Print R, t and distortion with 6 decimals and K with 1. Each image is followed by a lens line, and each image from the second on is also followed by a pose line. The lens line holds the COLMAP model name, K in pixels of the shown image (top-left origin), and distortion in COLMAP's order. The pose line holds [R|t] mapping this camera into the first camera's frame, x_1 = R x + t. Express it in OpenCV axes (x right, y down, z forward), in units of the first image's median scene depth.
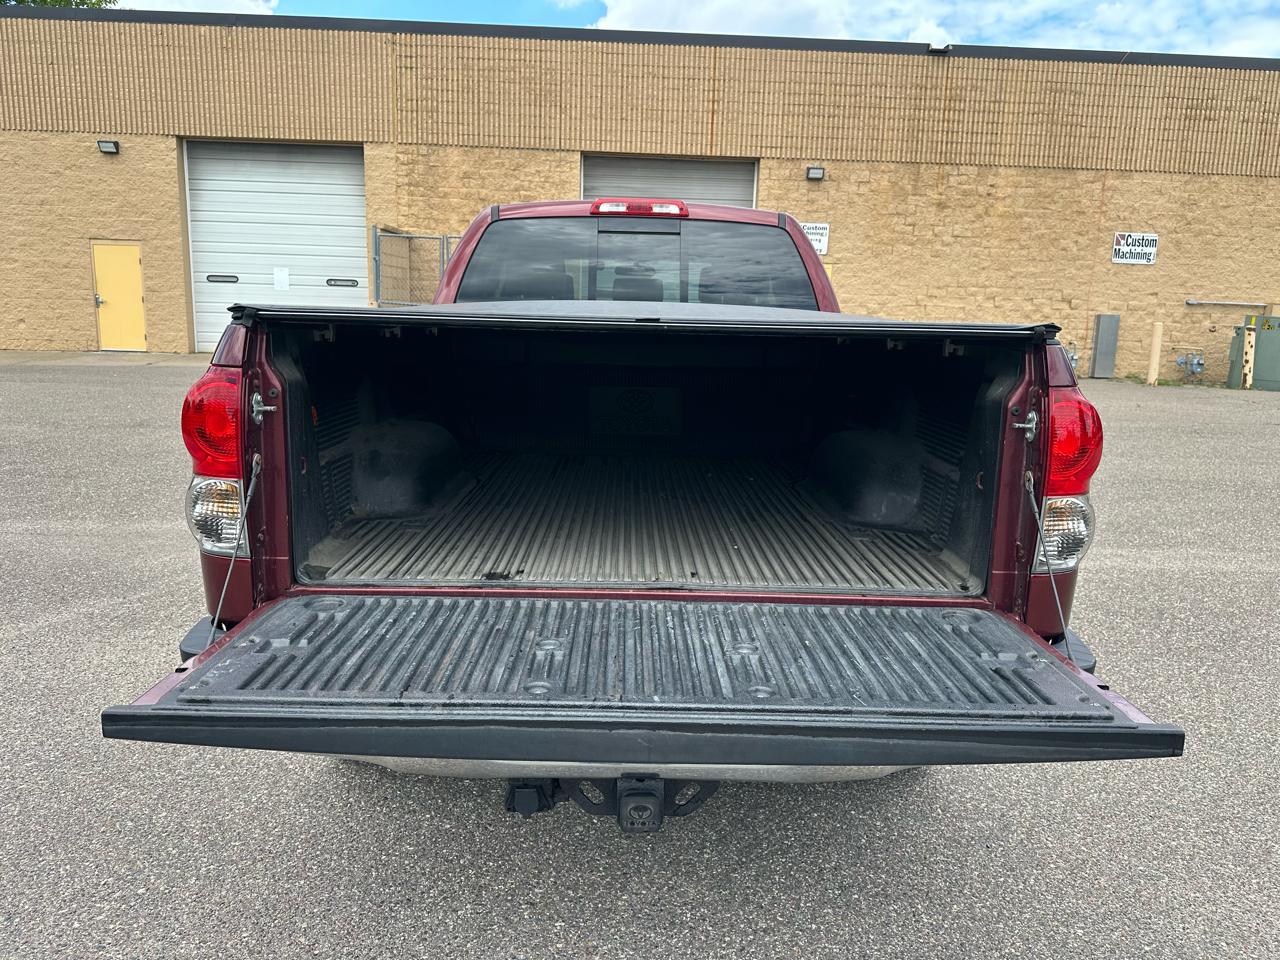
lens RADIAL K [[935.5, 0, 641.9], [0, 935.5, 497.1], [0, 0, 1]] dist [0.009638, -0.020902]
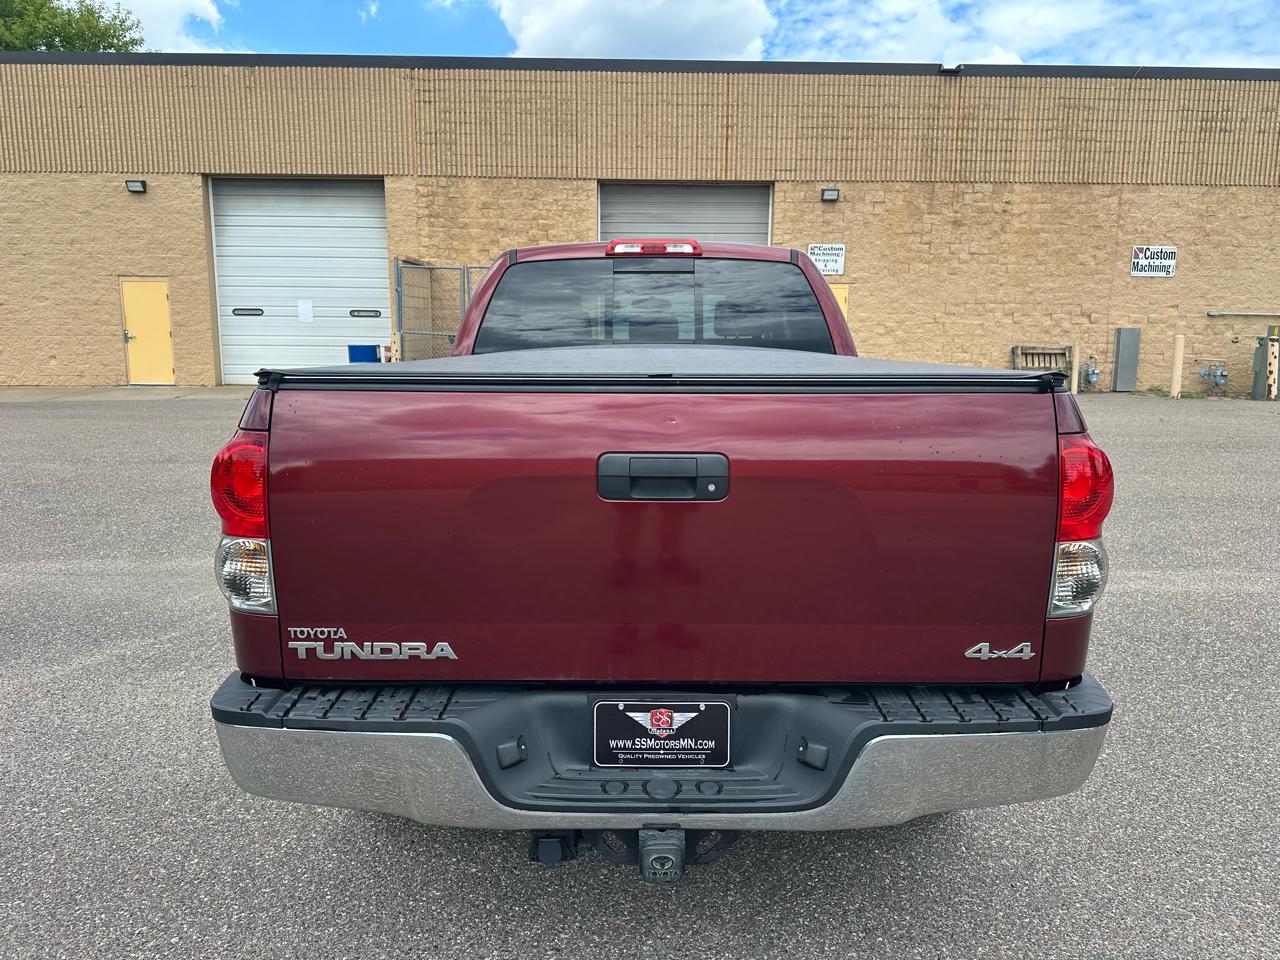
lens RADIAL K [[935.5, 0, 644.4], [0, 935.5, 492.6], [0, 0, 1]] dist [0.009638, -0.020902]
pose [[0.999598, -0.018620, -0.021390, 0.001027], [0.018095, 0.999536, -0.024483, -0.004770], [0.021835, 0.024086, 0.999471, -0.002713]]
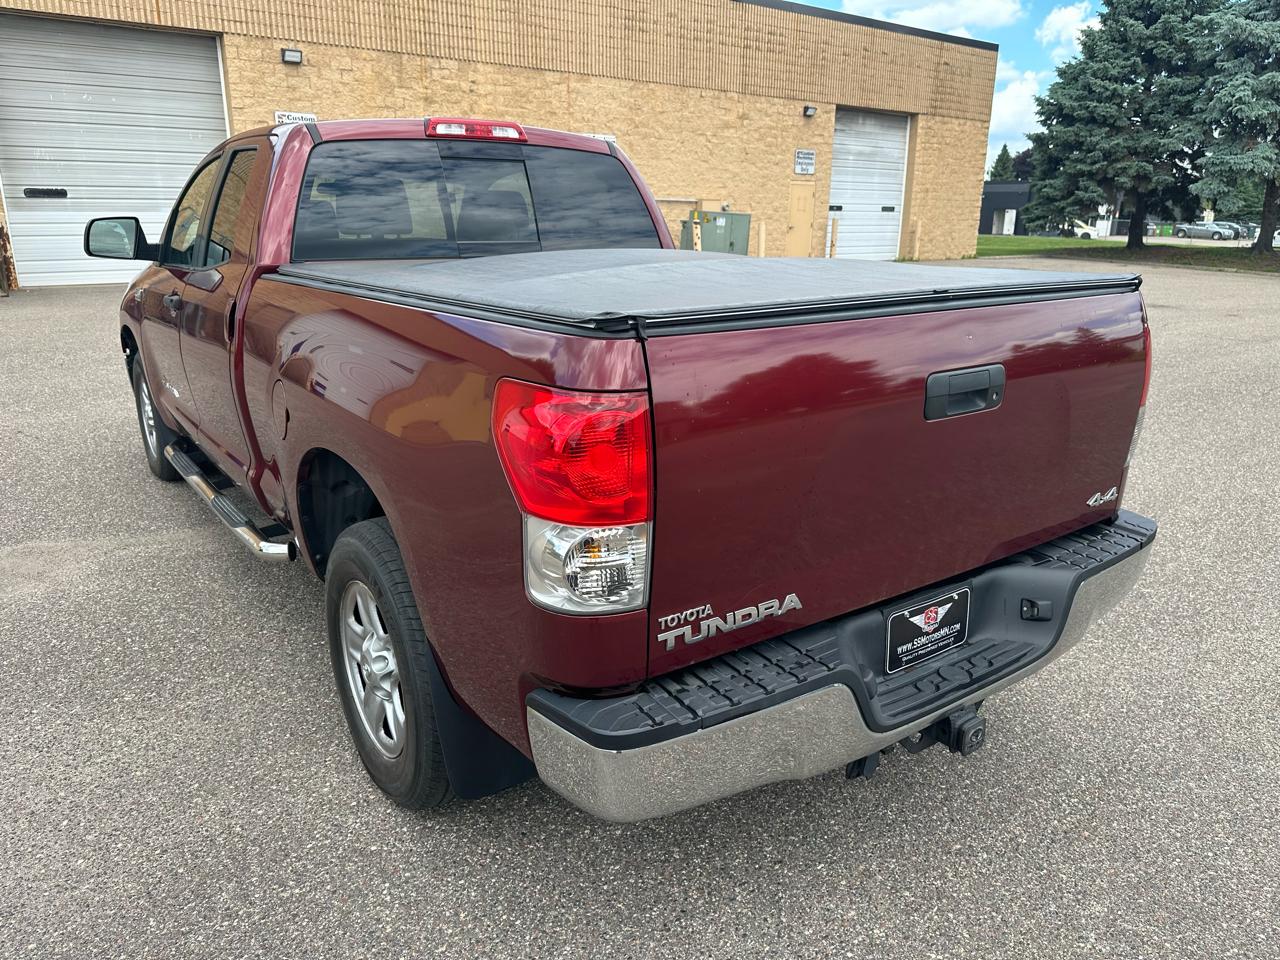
lens RADIAL K [[935.5, 0, 662.7], [0, 935.5, 499.6], [0, 0, 1]] dist [0.009638, -0.020902]
pose [[0.807232, -0.189254, 0.559070, -0.109442], [0.124674, 0.980501, 0.151901, -0.020054], [-0.576916, -0.052918, 0.815087, 0.038949]]
